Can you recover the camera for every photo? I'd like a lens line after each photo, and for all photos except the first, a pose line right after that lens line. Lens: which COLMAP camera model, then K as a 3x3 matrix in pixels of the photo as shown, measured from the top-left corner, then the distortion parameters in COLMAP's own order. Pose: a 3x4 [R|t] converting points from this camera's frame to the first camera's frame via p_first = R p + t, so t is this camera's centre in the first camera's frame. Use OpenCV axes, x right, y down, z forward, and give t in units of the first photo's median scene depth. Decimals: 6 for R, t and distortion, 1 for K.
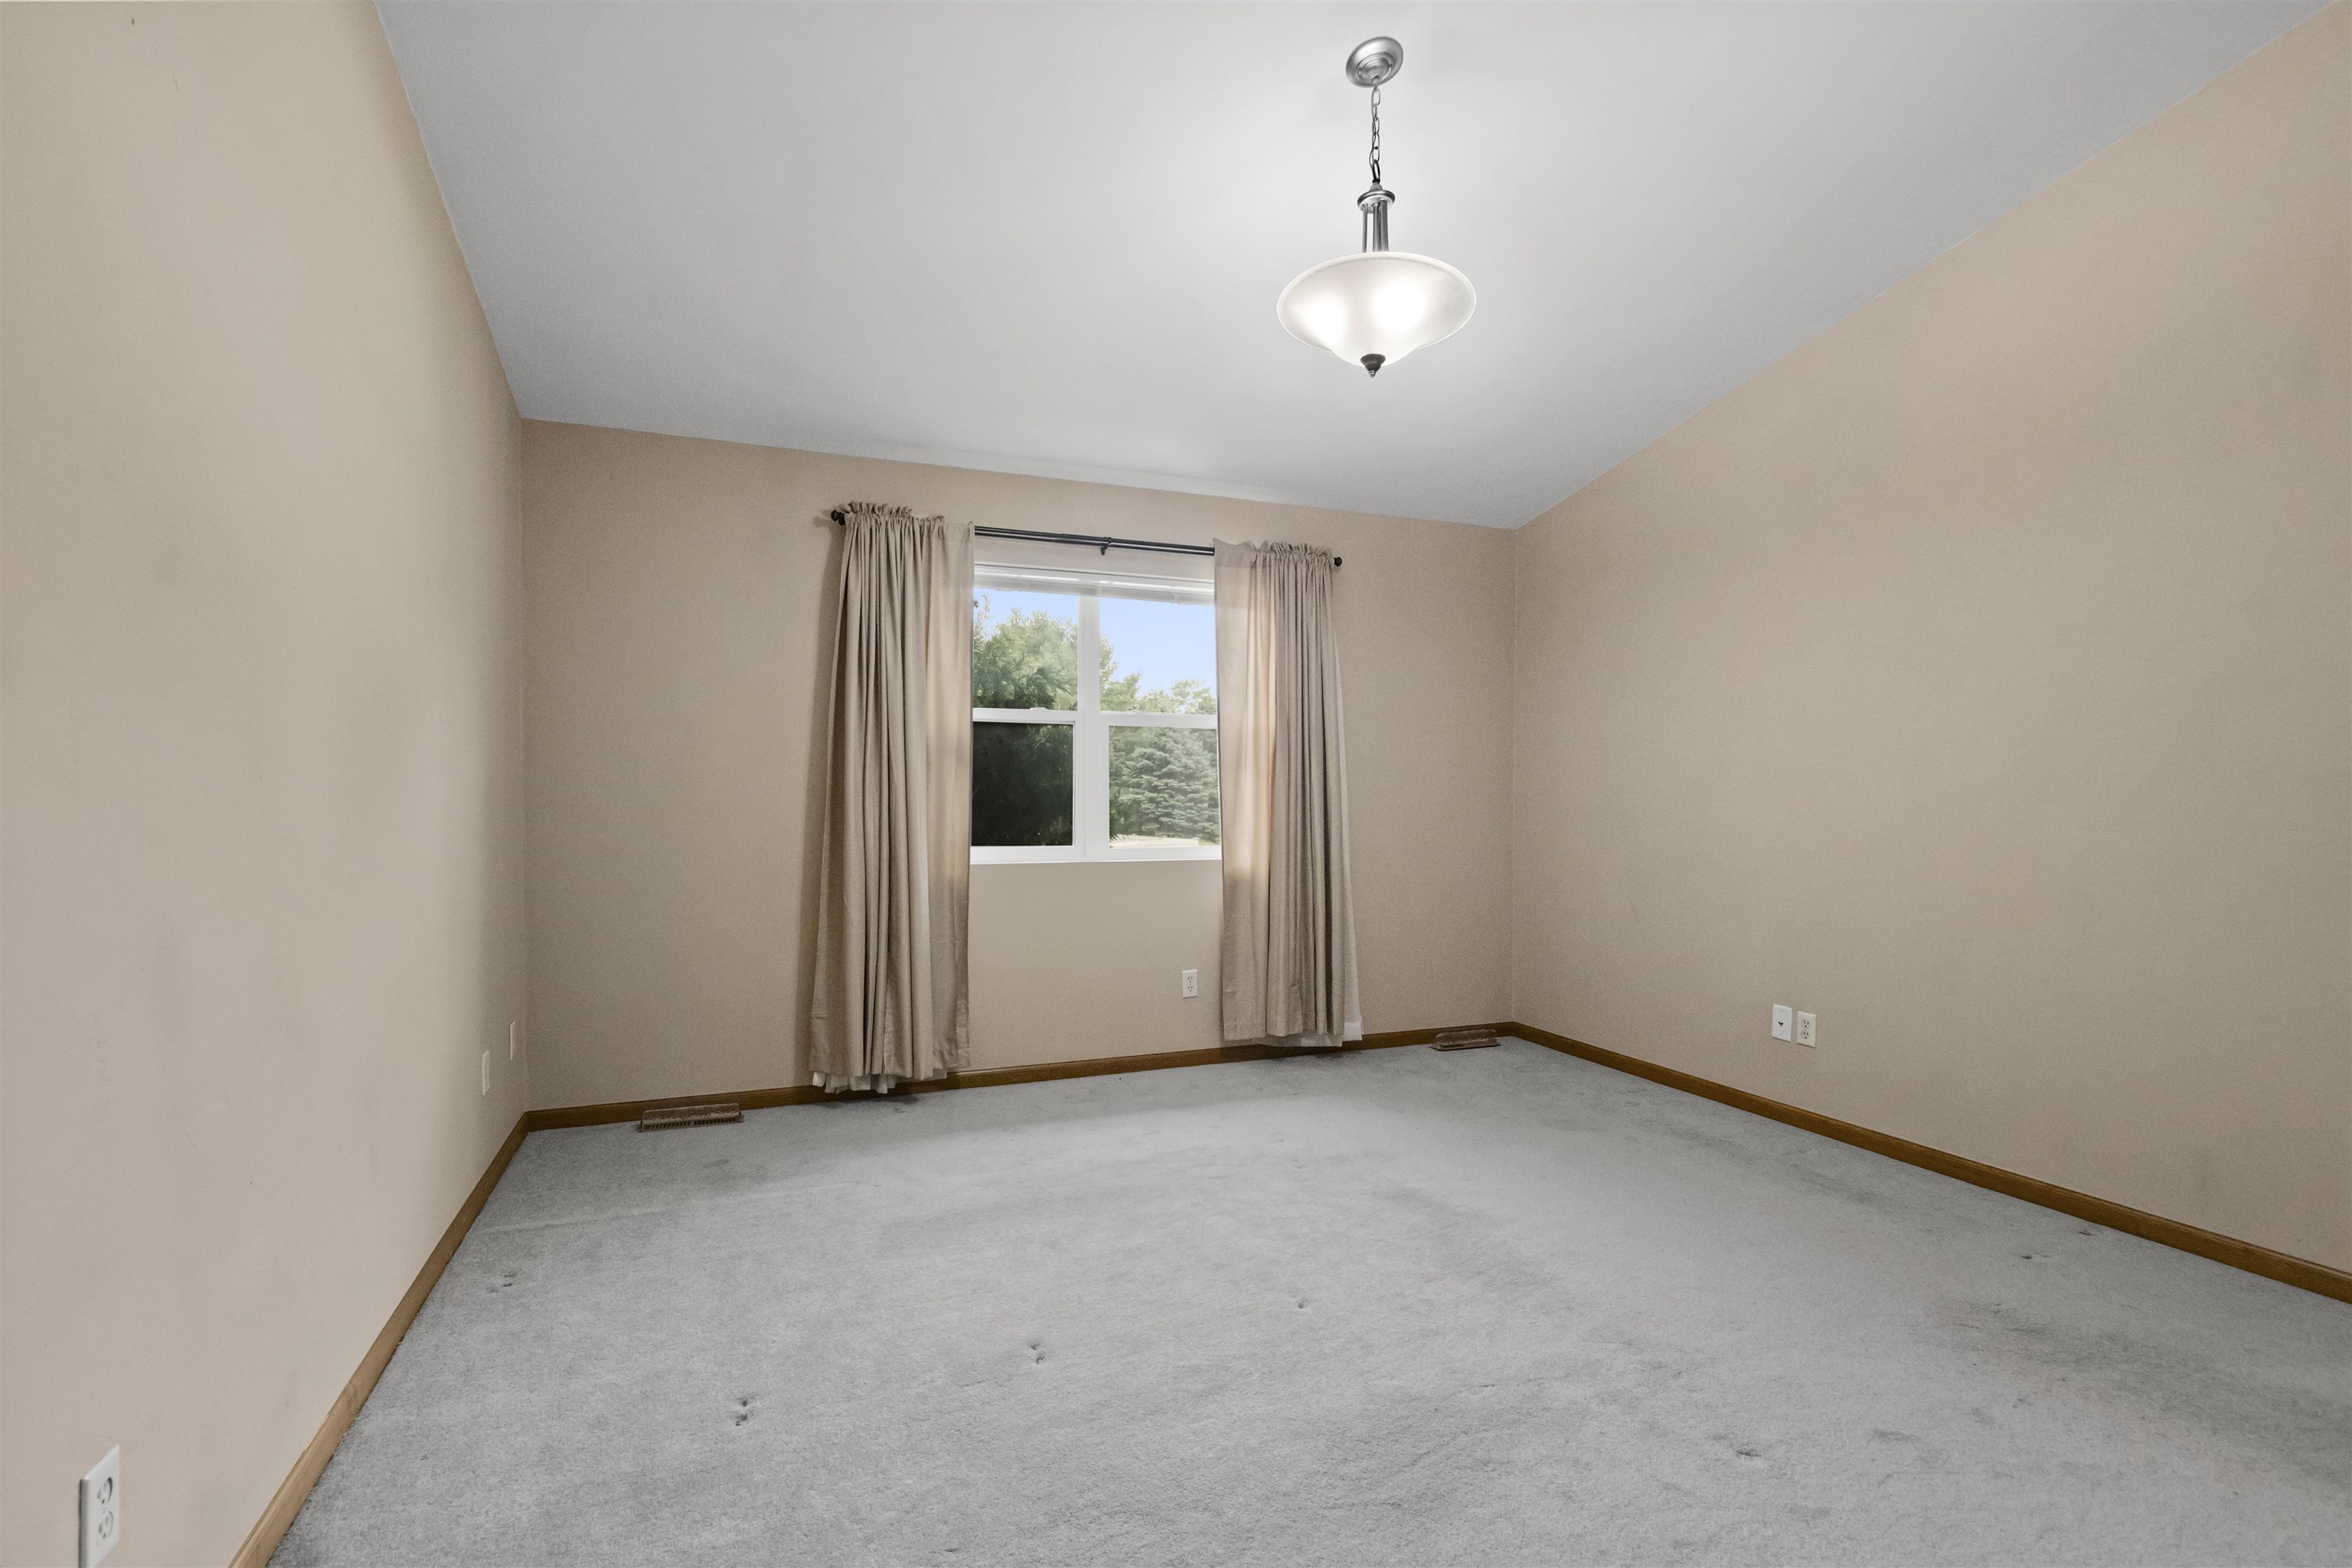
lens RADIAL K [[1086.5, 0, 1173.7], [0, 1086.5, 791.9], [0, 0, 1]] dist [-0.002291, -0.000185]
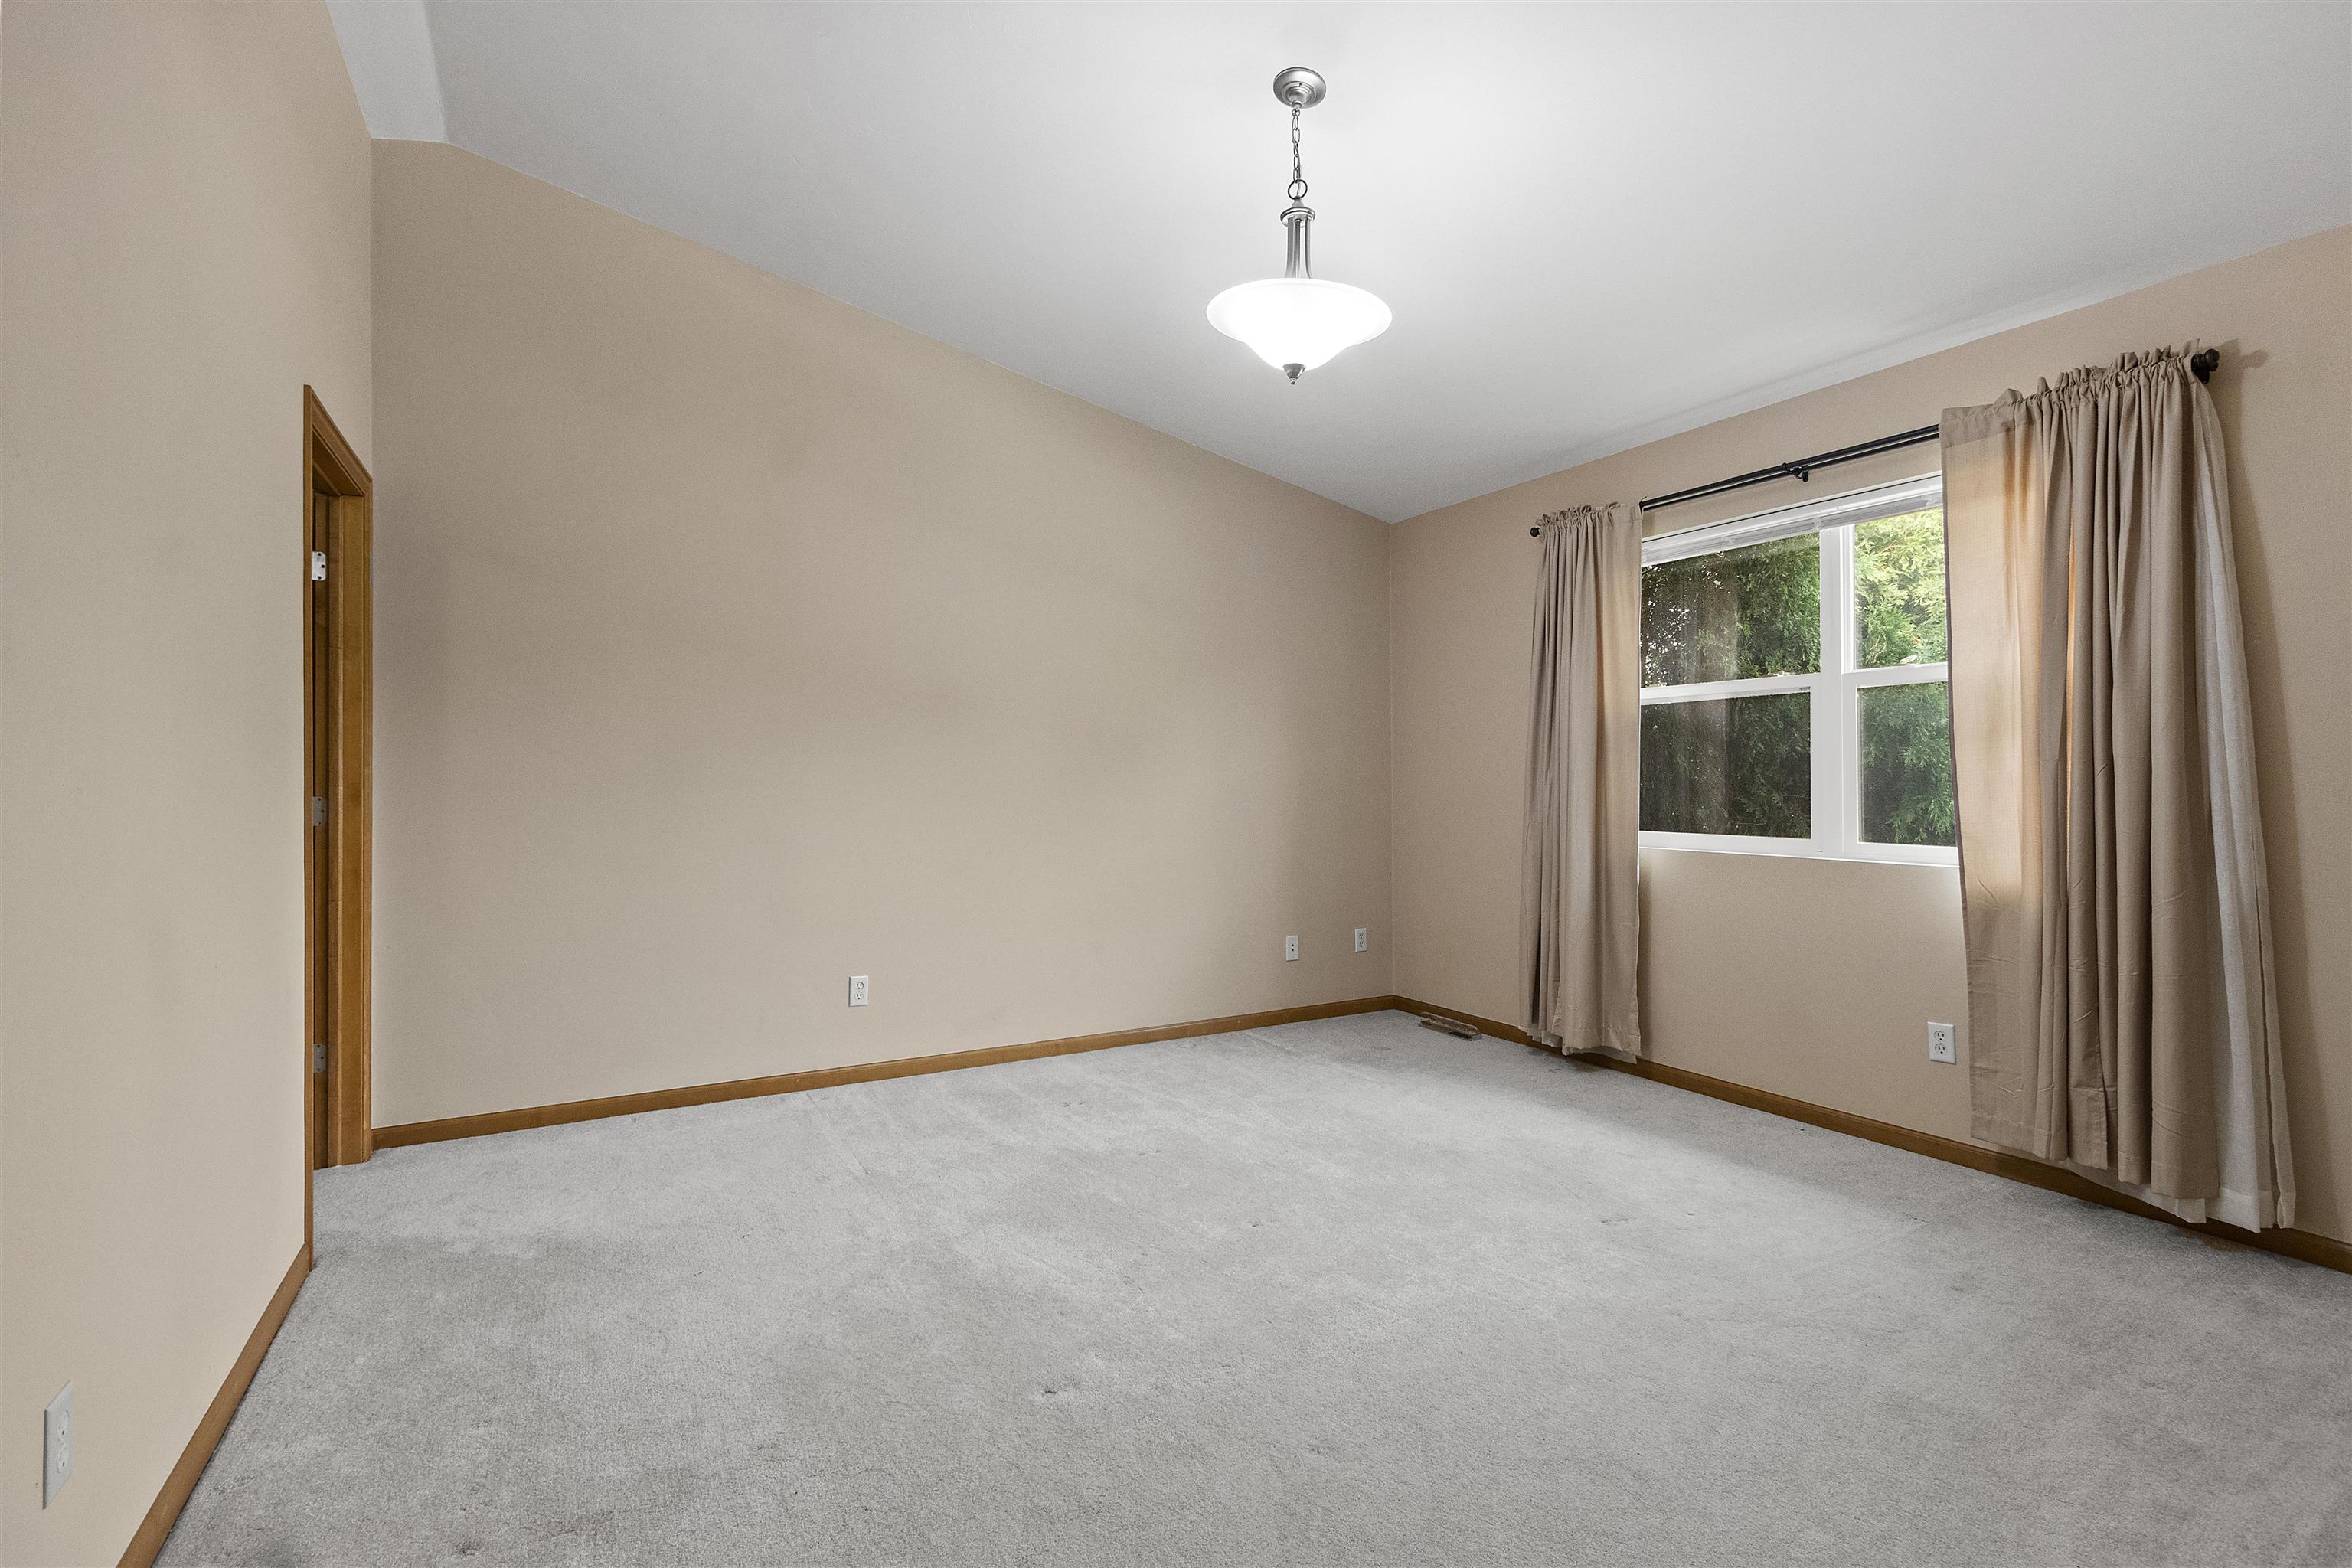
lens RADIAL K [[1086.5, 0, 1176.4], [0, 1086.5, 779.6], [0, 0, 1]] dist [-0.002291, -0.000185]
pose [[0.130077, -0.001357, -0.991503, 0.663136], [0.005678, 0.999984, -0.000624, 0.001884], [0.991488, -0.005549, 0.130082, 0.417851]]
